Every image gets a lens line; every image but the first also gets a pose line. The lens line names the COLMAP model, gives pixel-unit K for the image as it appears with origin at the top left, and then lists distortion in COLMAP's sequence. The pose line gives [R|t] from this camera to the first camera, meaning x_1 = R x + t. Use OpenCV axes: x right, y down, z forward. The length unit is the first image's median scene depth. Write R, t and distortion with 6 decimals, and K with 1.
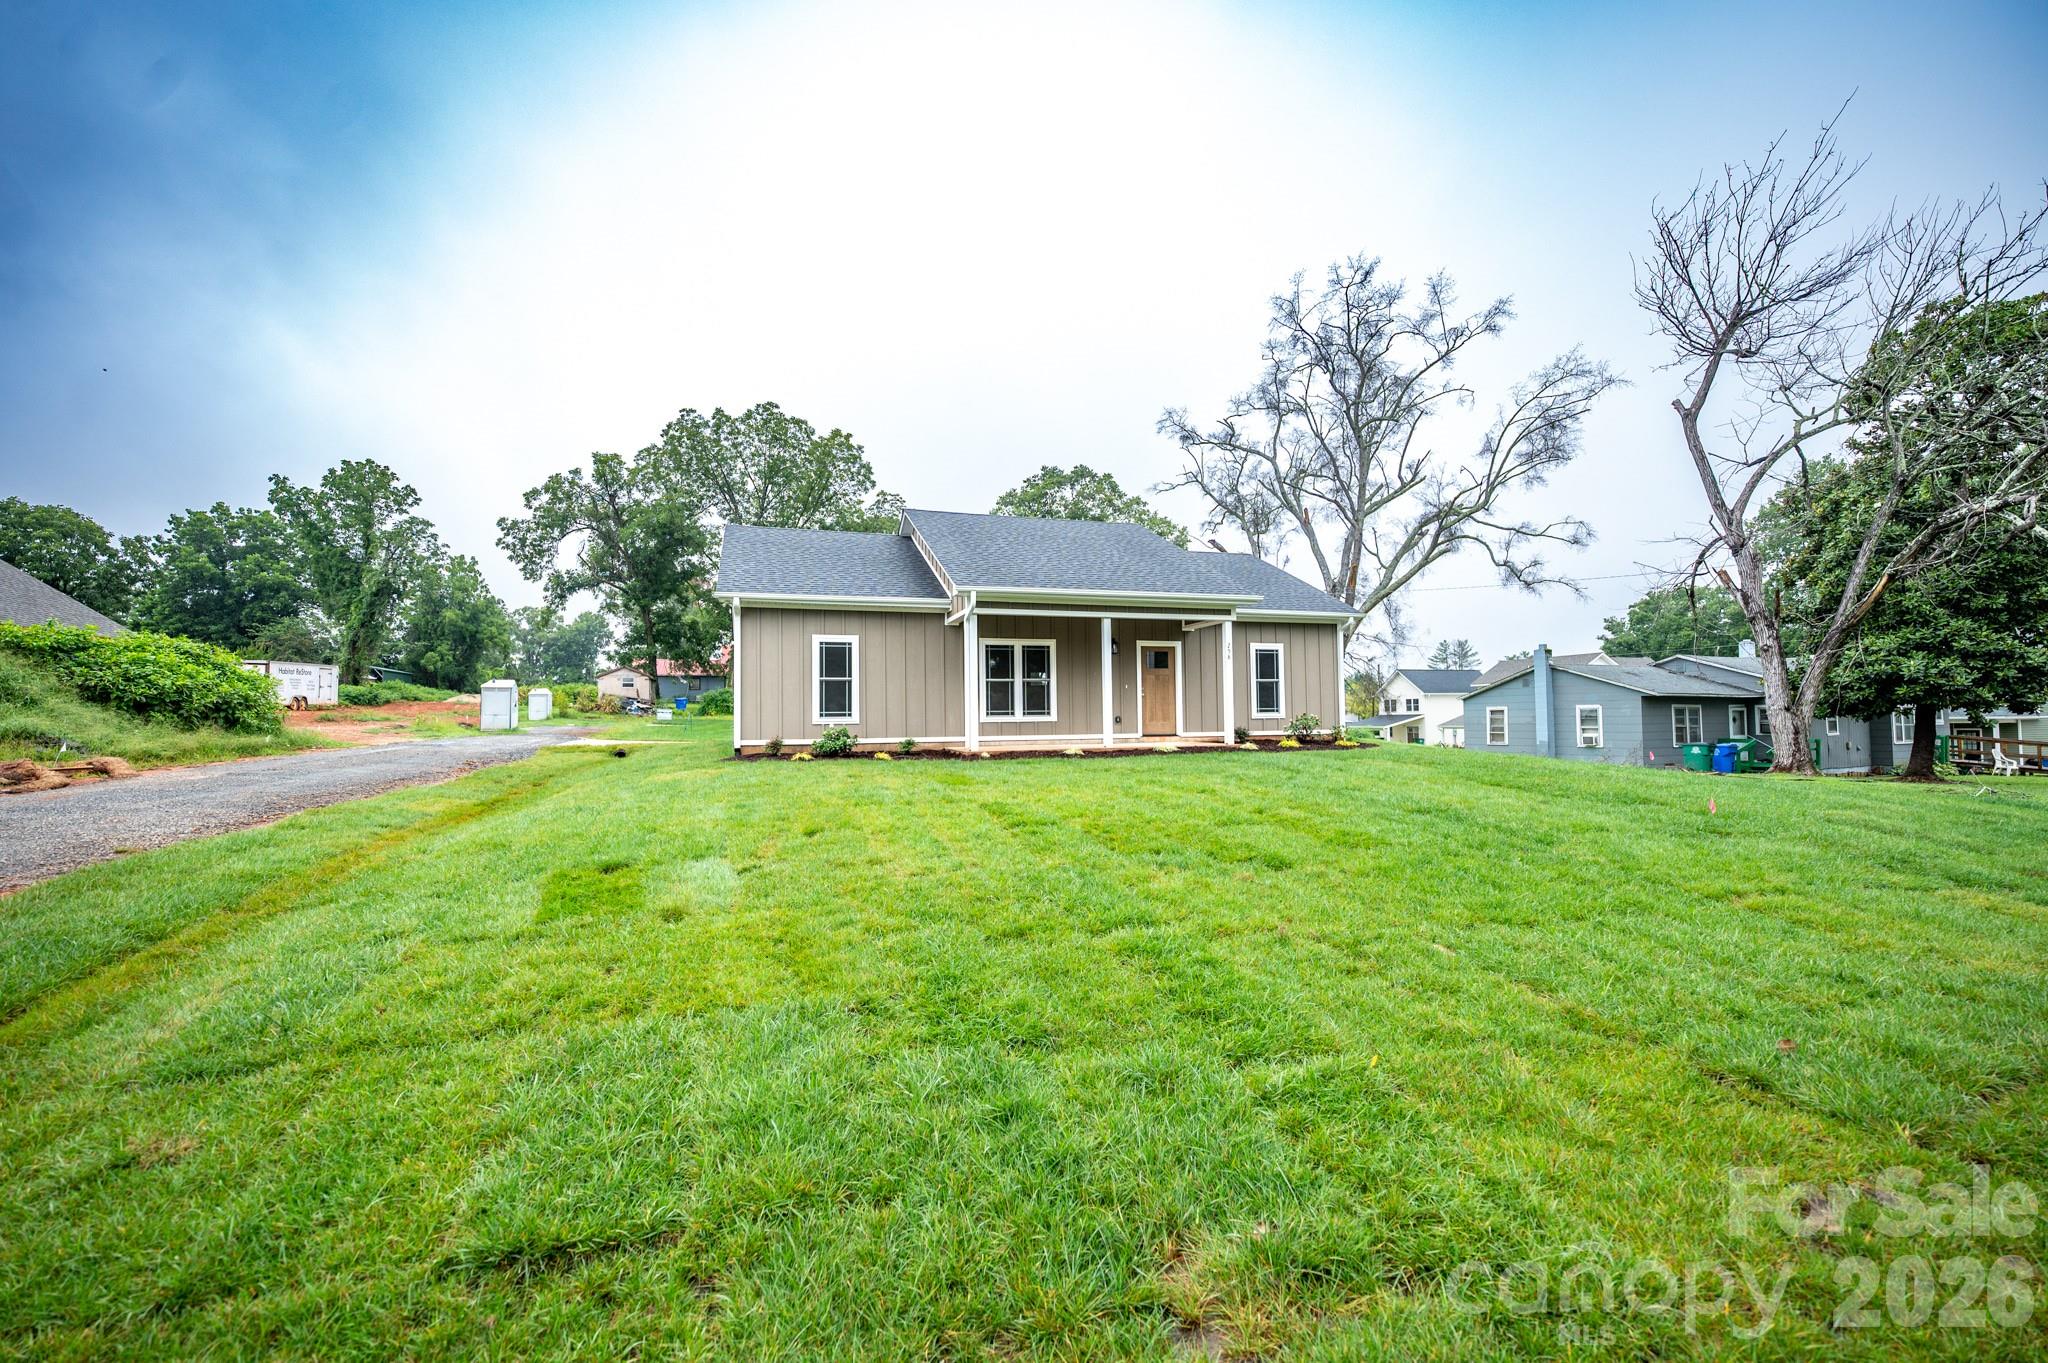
lens RADIAL K [[812.0, 0, 1026.0], [0, 812.0, 680.3], [0, 0, 1]] dist [-0.001009, -0.000154]
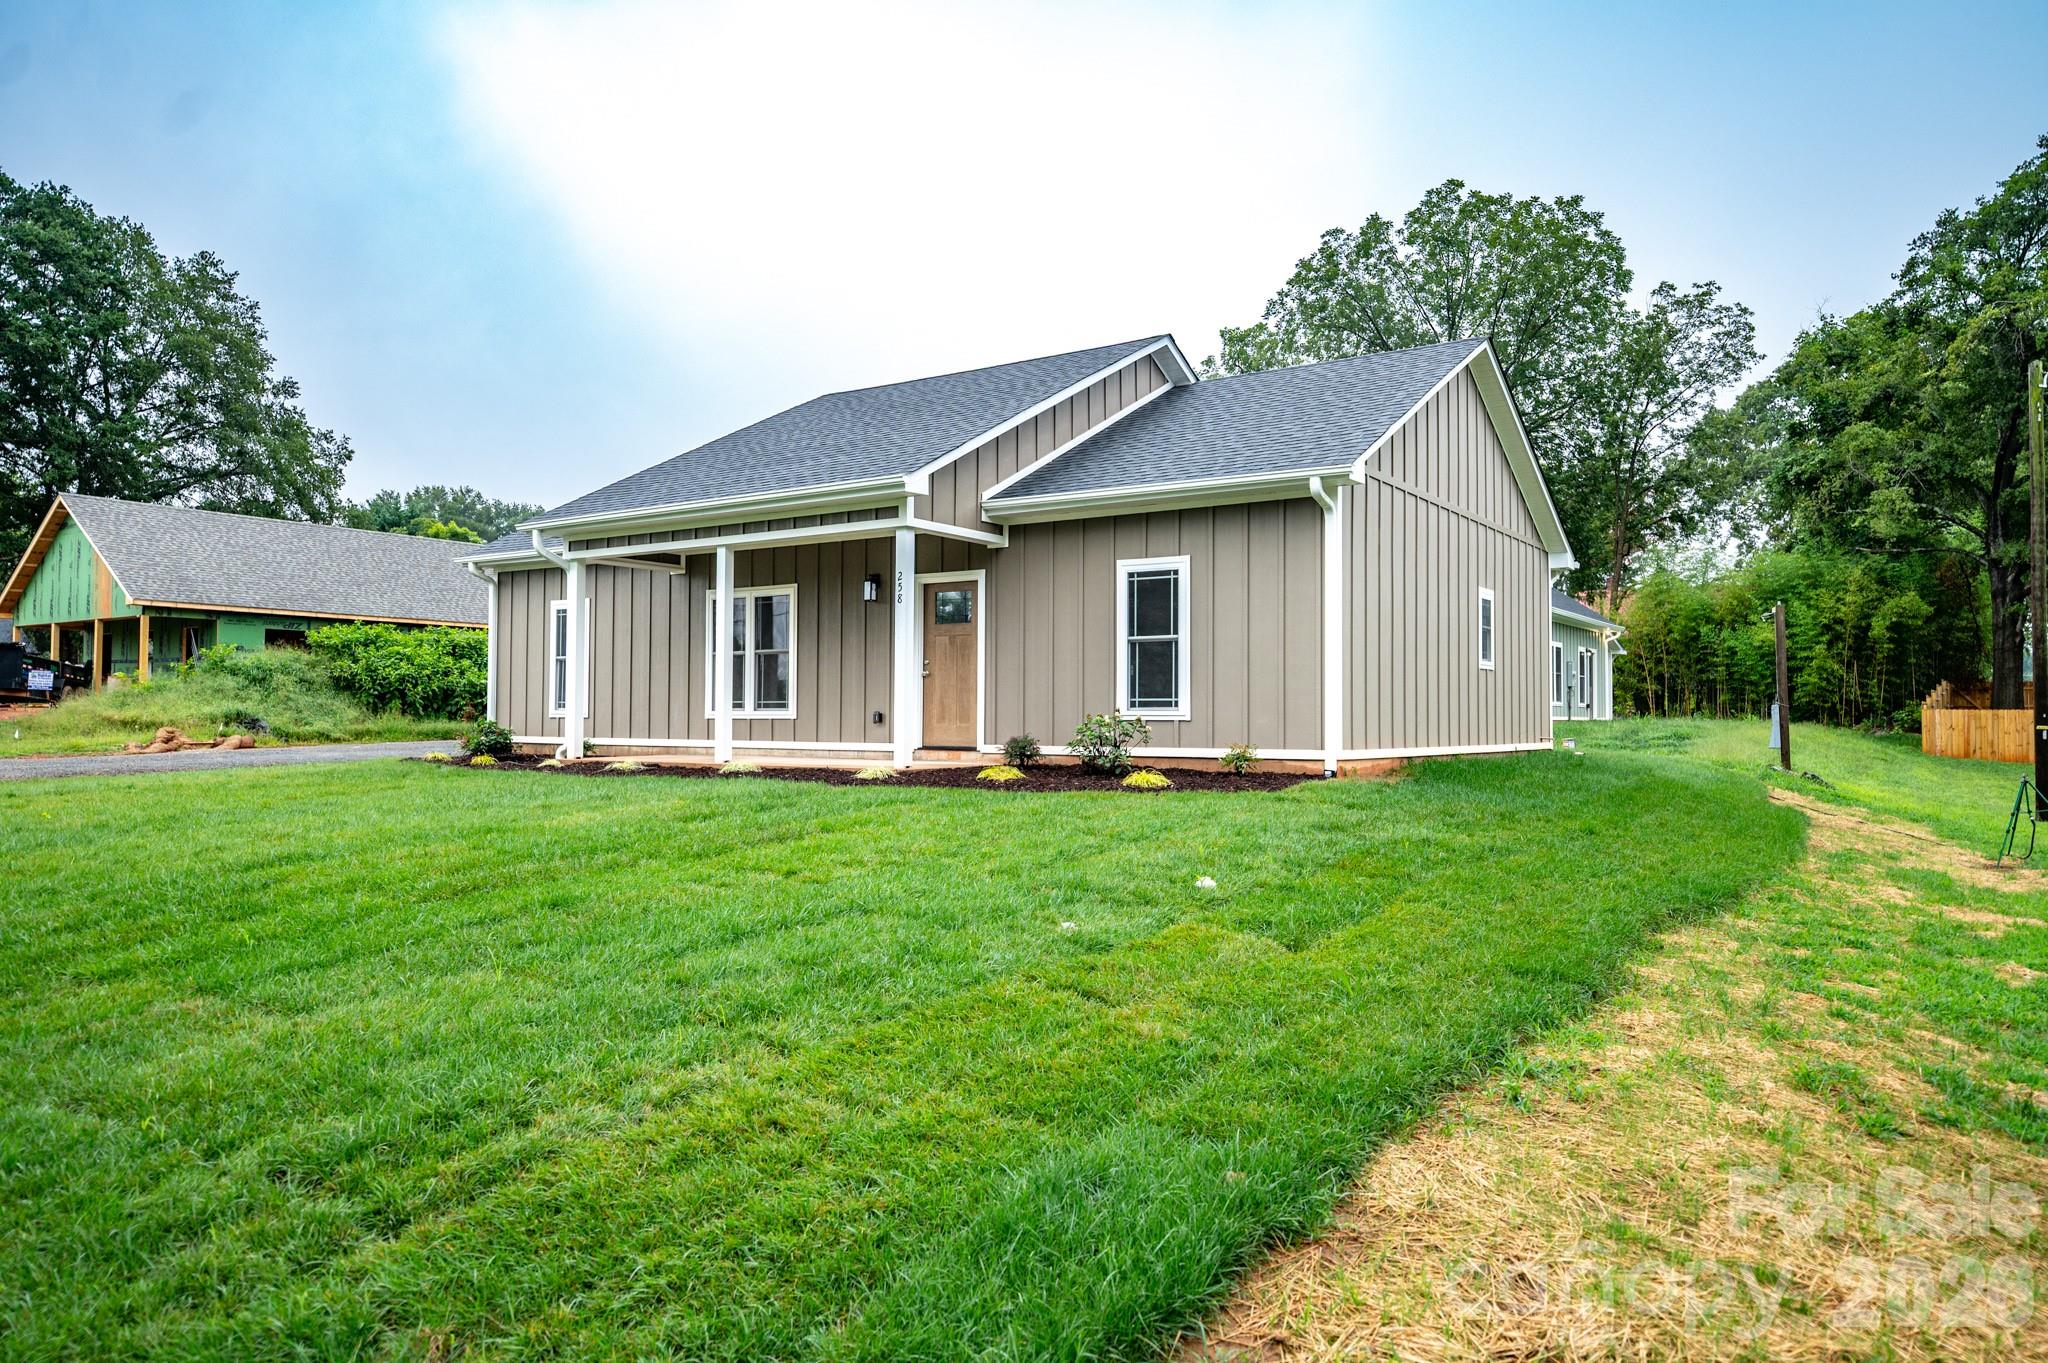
lens RADIAL K [[1343.0, 0, 1024.0], [0, 1343.0, 681.5], [0, 0, 1]] dist [0.001896, 0.000243]
pose [[0.657970, -0.009034, -0.752990, 0.853625], [0.024349, 0.999660, 0.009283, 0.016645], [0.752650, -0.024443, 0.657967, 0.458322]]
